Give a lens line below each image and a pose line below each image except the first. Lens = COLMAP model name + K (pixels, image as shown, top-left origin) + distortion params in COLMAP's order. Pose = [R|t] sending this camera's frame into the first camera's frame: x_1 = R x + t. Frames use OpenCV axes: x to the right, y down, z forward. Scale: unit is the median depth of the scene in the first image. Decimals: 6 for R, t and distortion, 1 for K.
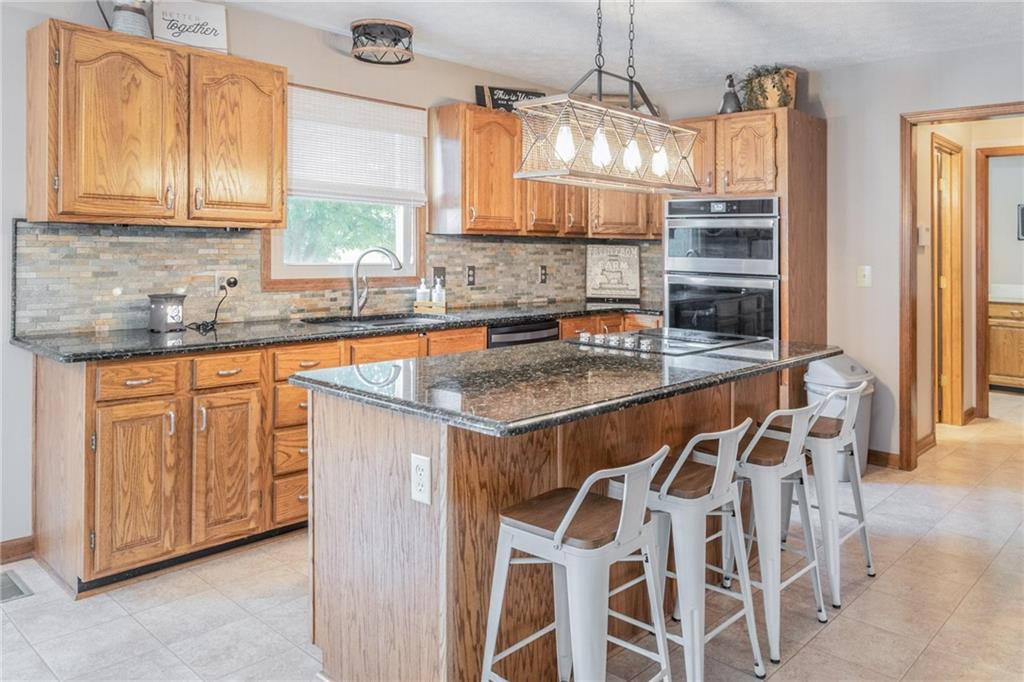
lens RADIAL K [[754.9, 0, 521.6], [0, 754.9, 256.9], [0, 0, 1]] dist [-0.007928, 0.001885]
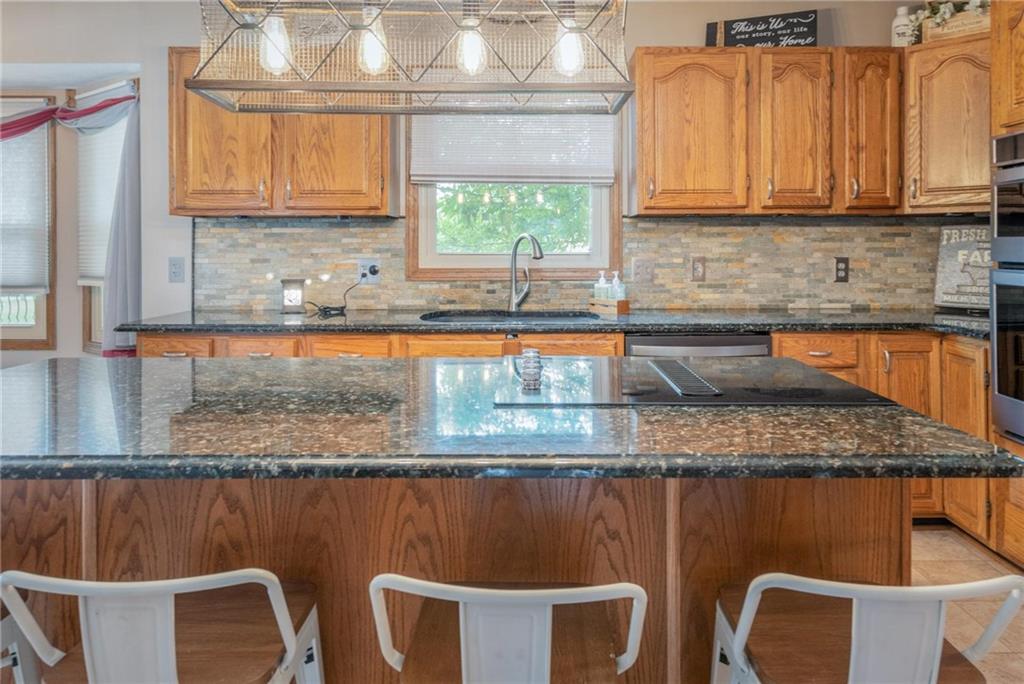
lens RADIAL K [[669.9, 0, 539.3], [0, 669.9, 264.7], [0, 0, 1]] dist [0.002168, 0.004244]
pose [[0.676802, 0.000508, -0.736165, 0.388760], [0.002086, 0.999994, 0.002608, 0.021193], [0.736162, -0.003300, 0.676797, 0.482508]]
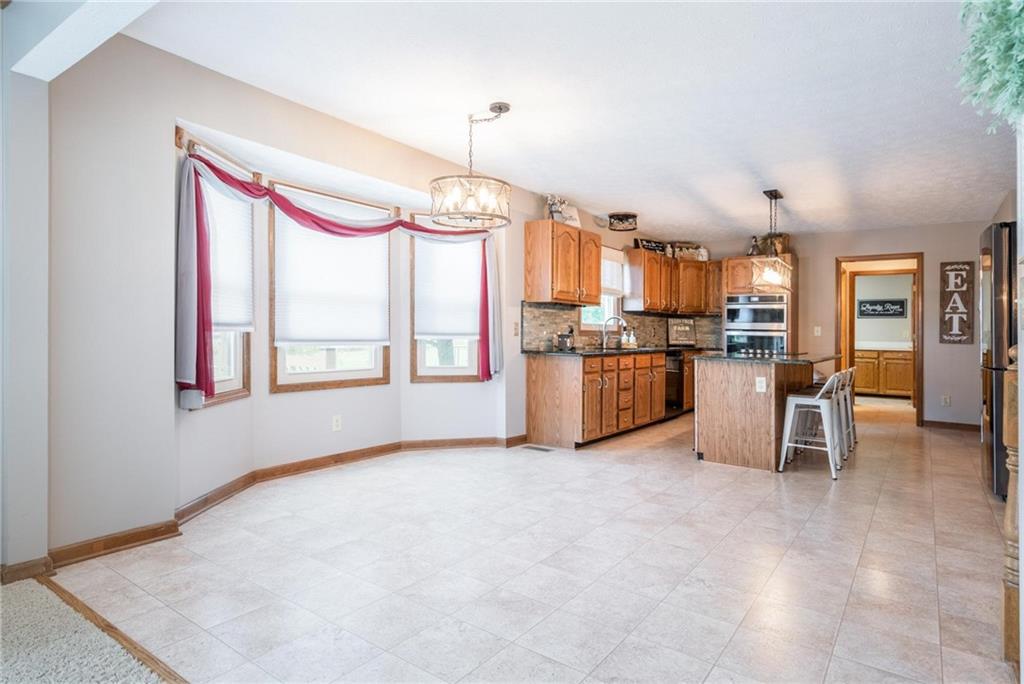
lens RADIAL K [[552.3, 0, 510.5], [0, 552.3, 338.9], [0, 0, 1]] dist [-0.017306, 0.000066]
pose [[0.995342, 0.001662, 0.096397, -0.634865], [-0.002172, 0.999984, 0.005193, 0.044179], [-0.096386, -0.005378, 0.995329, -0.531532]]
